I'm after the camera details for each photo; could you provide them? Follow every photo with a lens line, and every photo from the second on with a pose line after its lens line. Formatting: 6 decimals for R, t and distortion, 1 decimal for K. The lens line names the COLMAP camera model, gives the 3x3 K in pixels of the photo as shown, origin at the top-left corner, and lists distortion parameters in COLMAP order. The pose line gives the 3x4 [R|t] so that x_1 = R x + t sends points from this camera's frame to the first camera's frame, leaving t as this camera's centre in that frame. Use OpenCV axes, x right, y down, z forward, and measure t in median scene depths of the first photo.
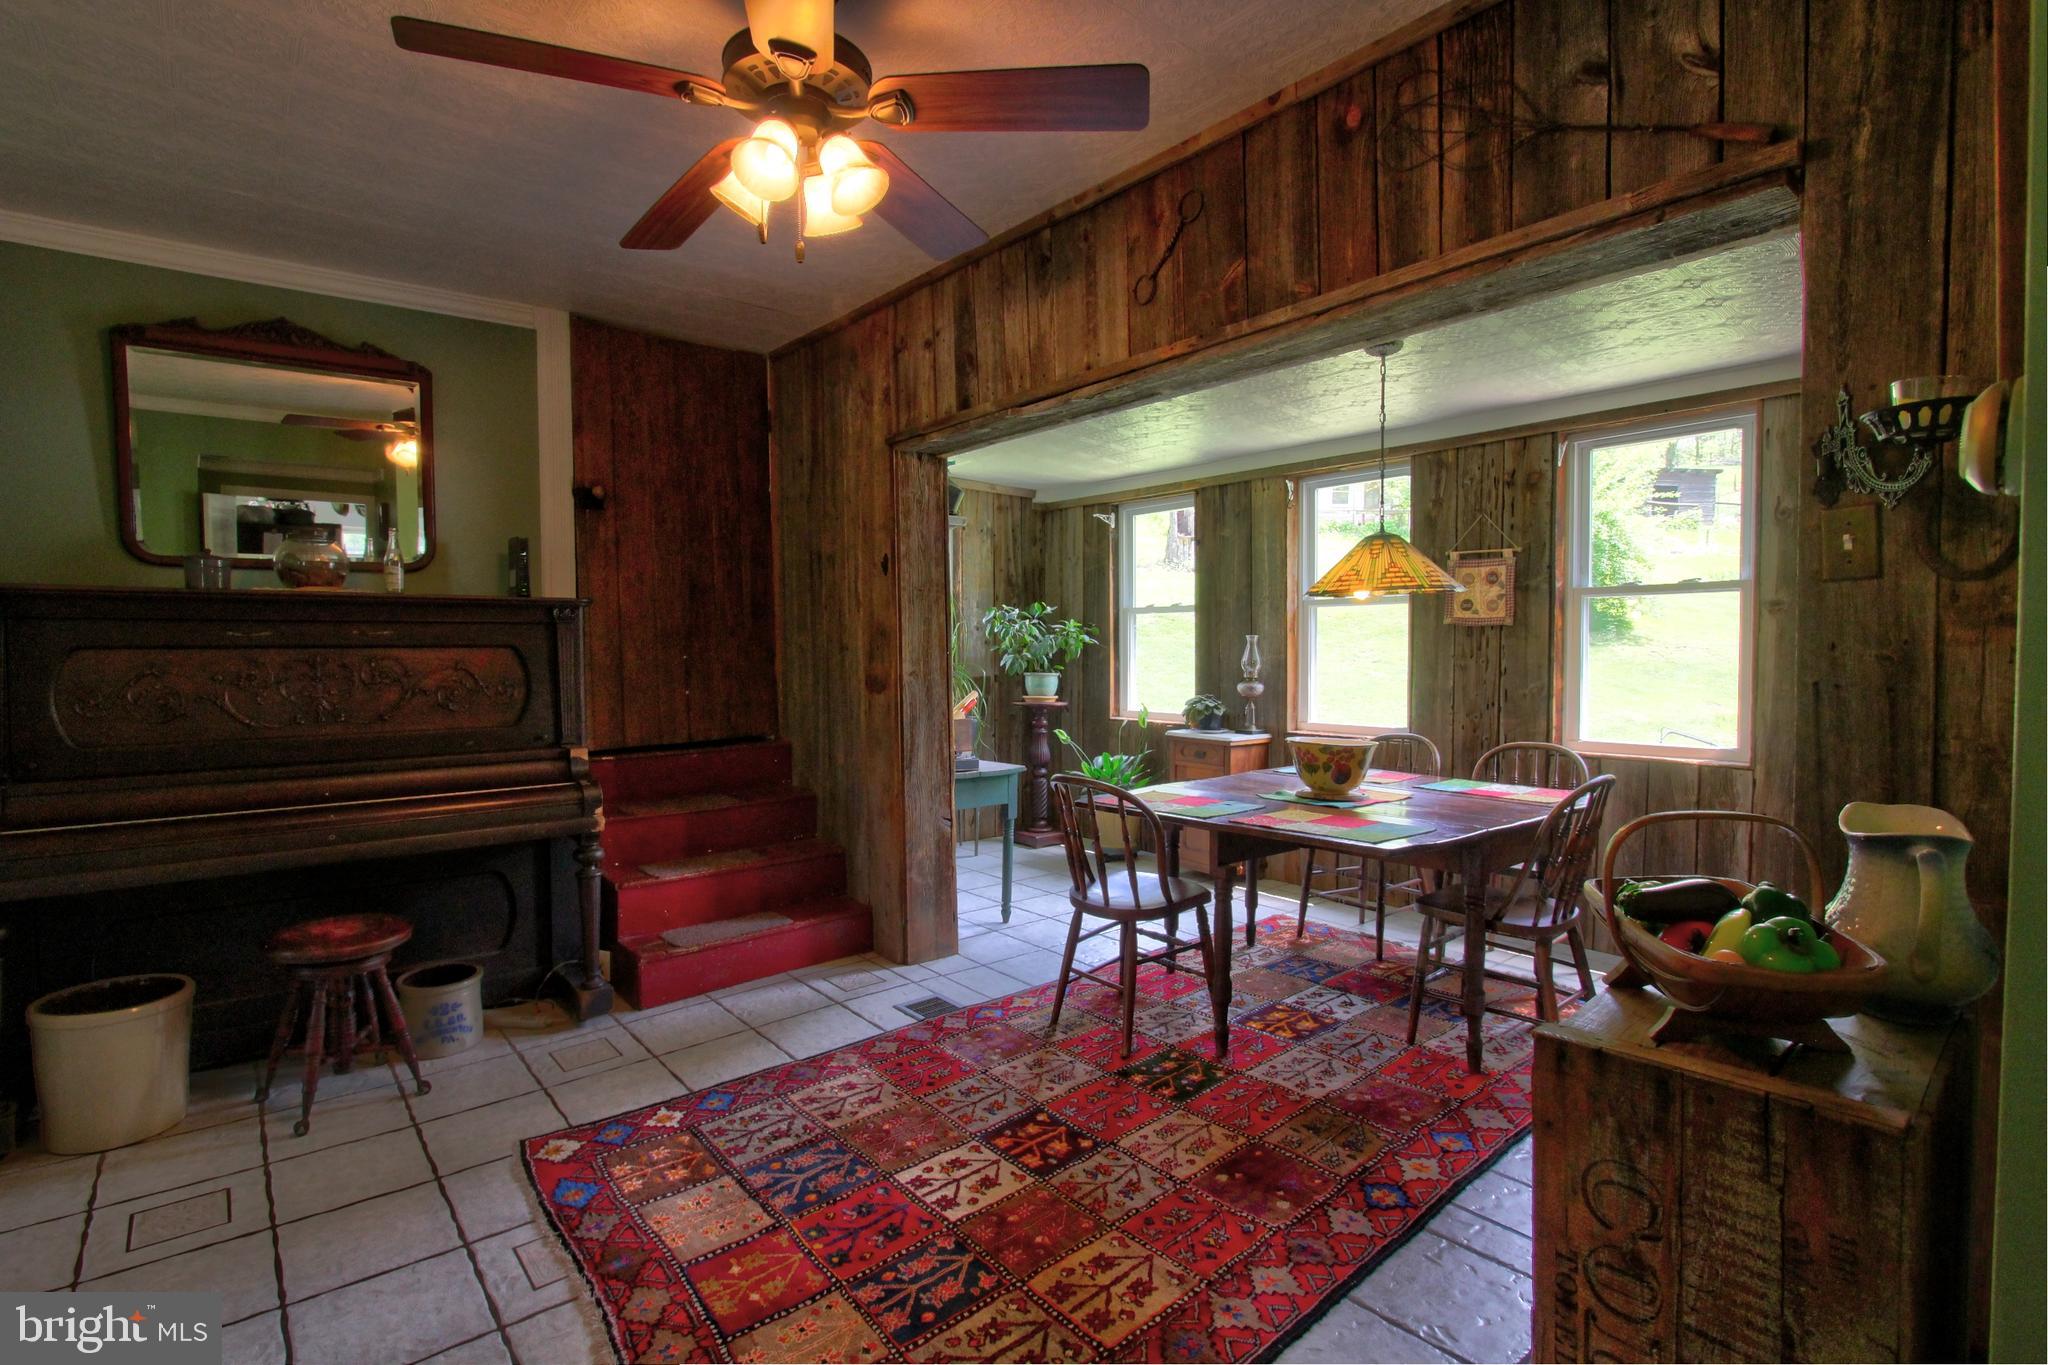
lens RADIAL K [[962.9, 0, 996.8], [0, 962.9, 681.4], [0, 0, 1]] dist [-0.020706, 0.004469]
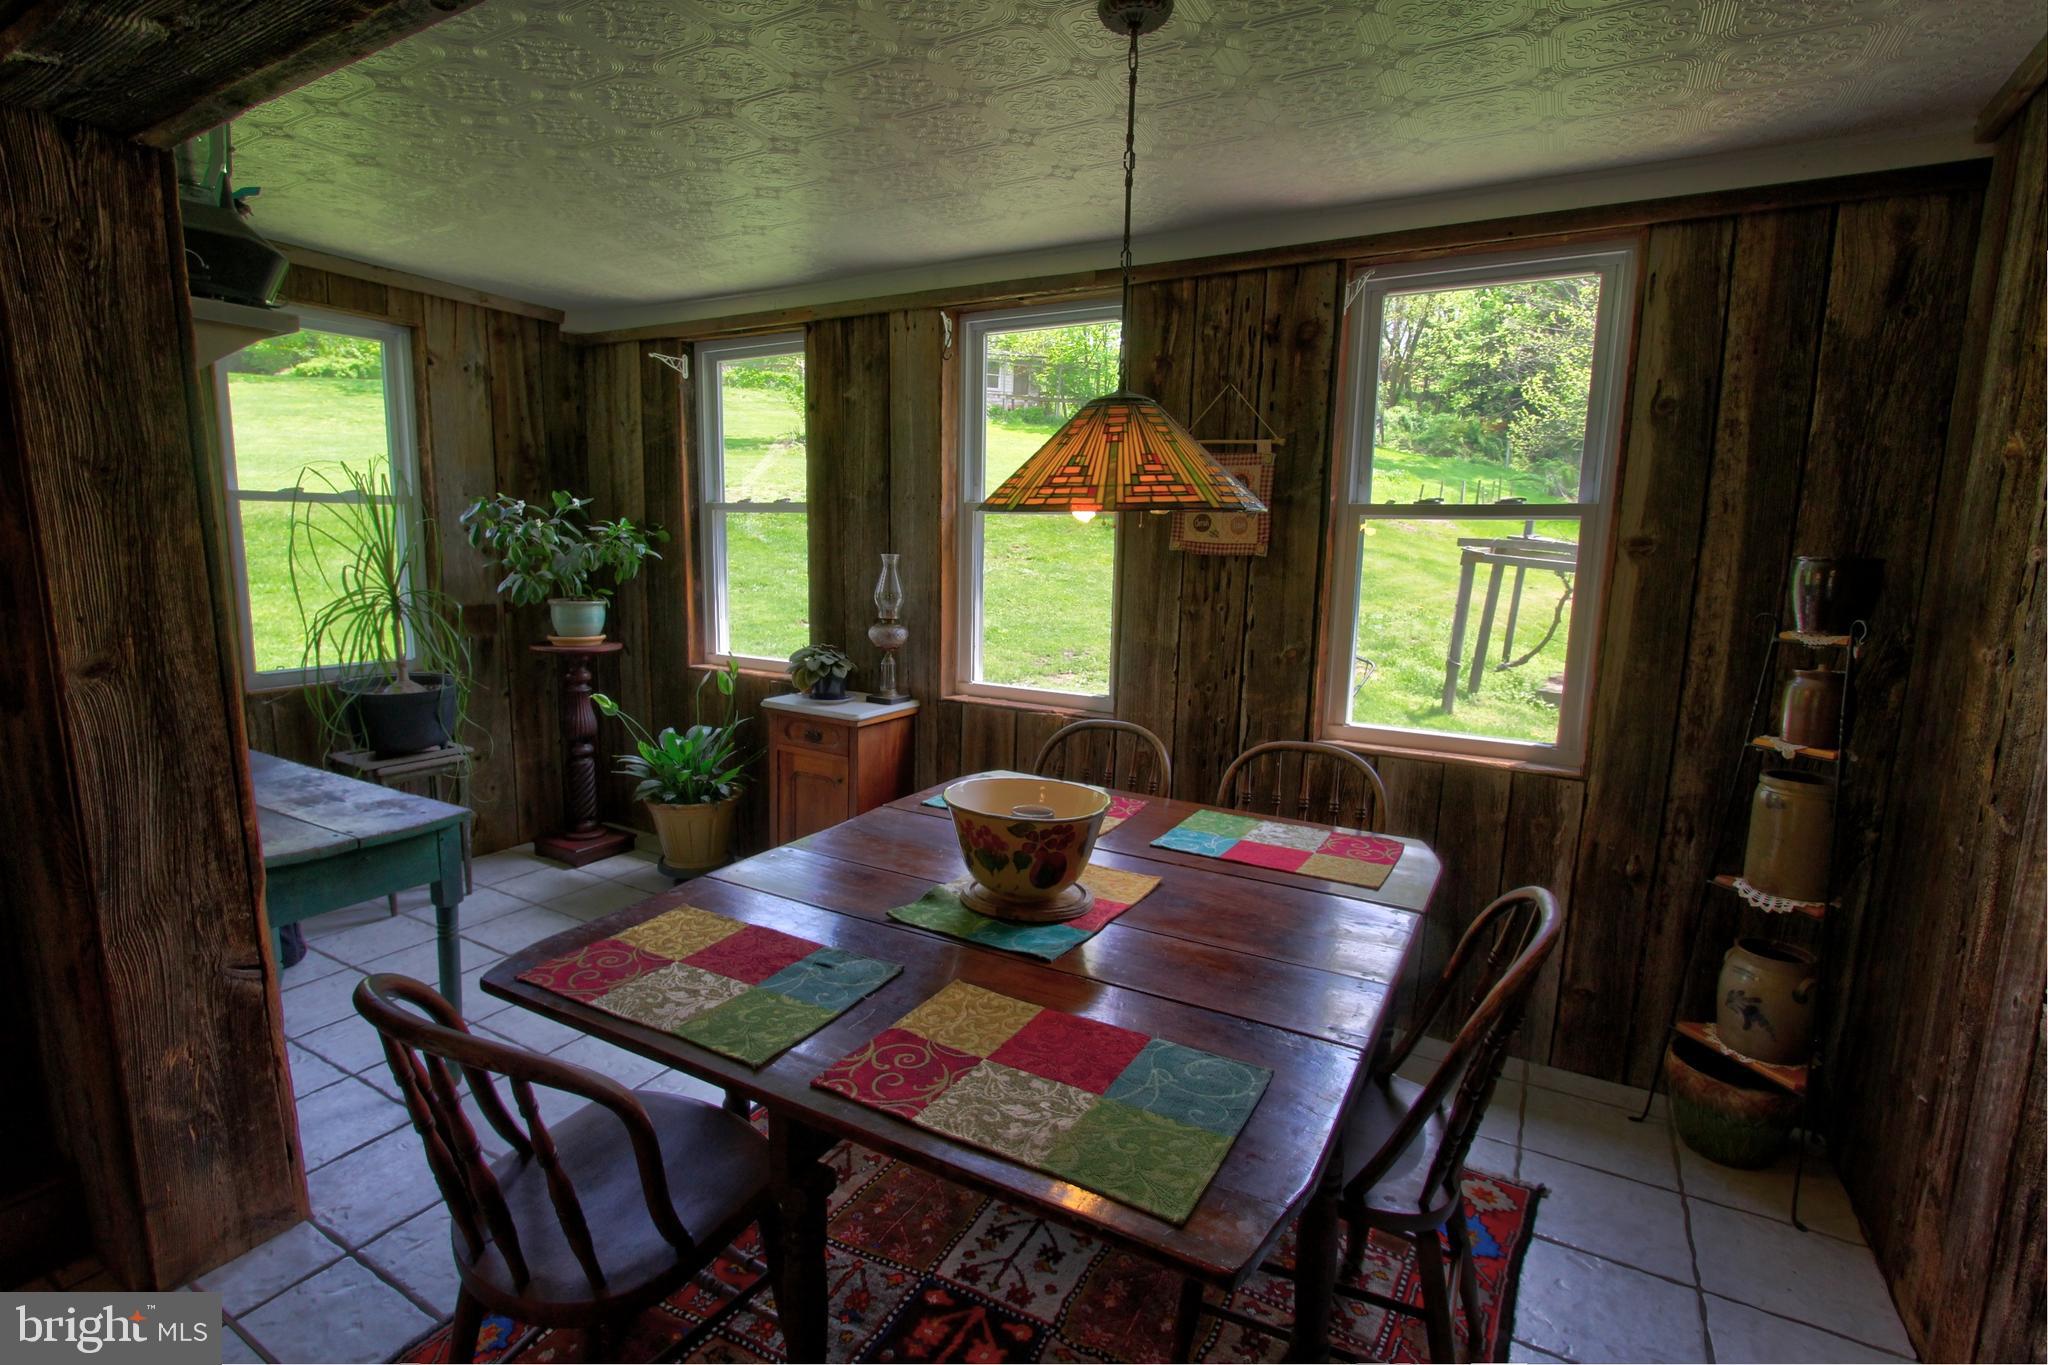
lens RADIAL K [[962.9, 0, 996.8], [0, 962.9, 681.4], [0, 0, 1]] dist [-0.020706, 0.004469]
pose [[0.937380, -0.033650, 0.346680, 0.117868], [-0.008919, 0.992677, 0.120469, -0.048270], [-0.348195, -0.116017, 0.930215, 0.403984]]
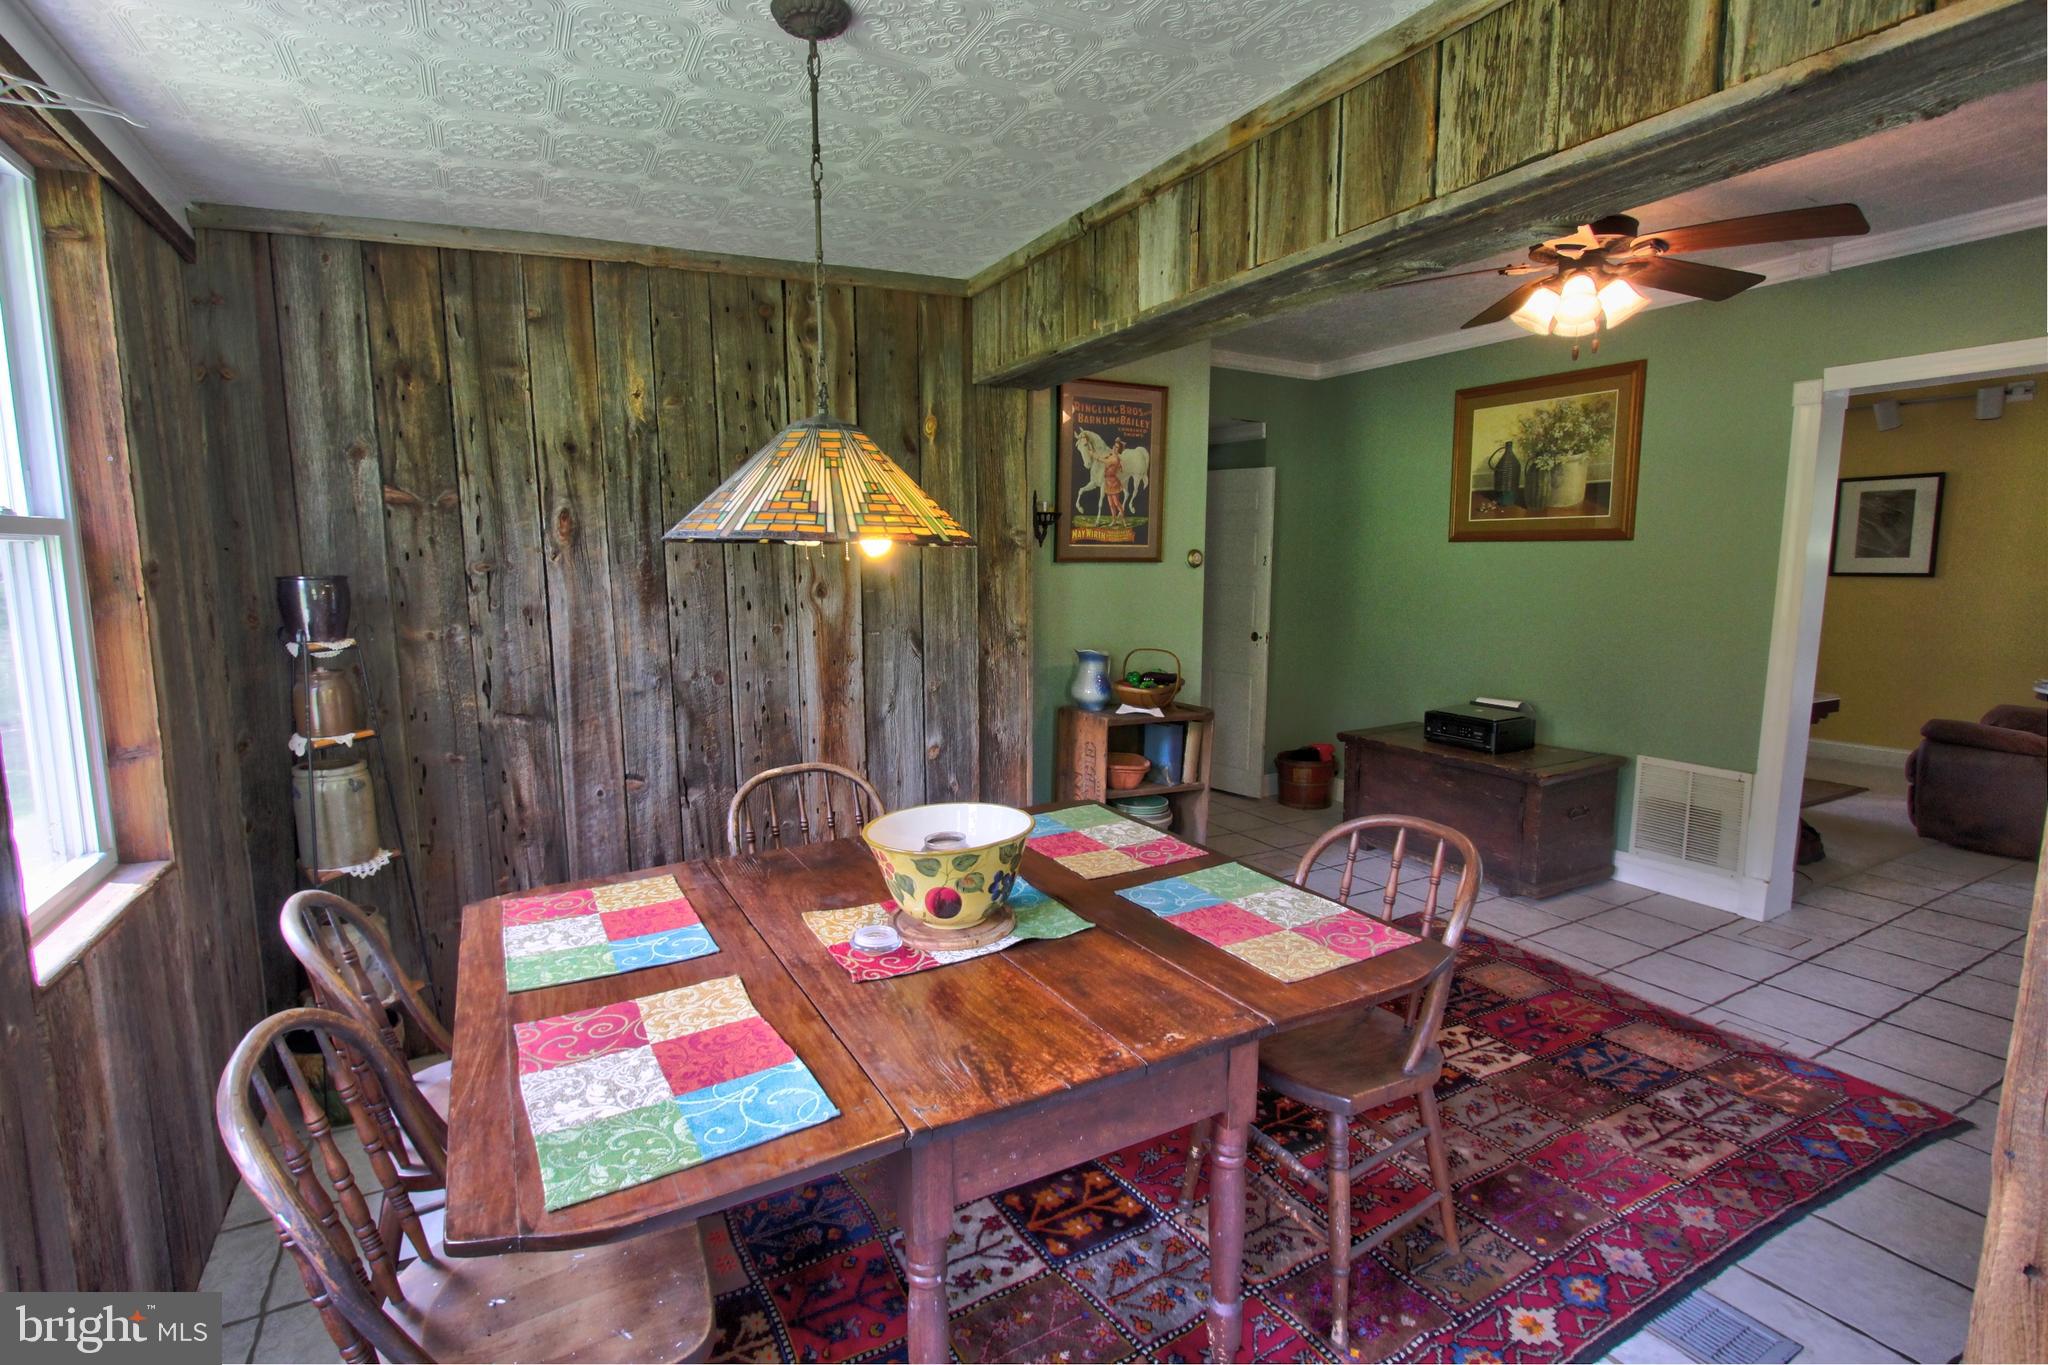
lens RADIAL K [[962.9, 0, 996.8], [0, 962.9, 681.4], [0, 0, 1]] dist [-0.020706, 0.004469]
pose [[-0.980519, -0.016688, 0.195712, 0.169115], [0.015430, 0.986762, 0.161440, -0.078464], [-0.195816, 0.161315, -0.967282, 1.151834]]
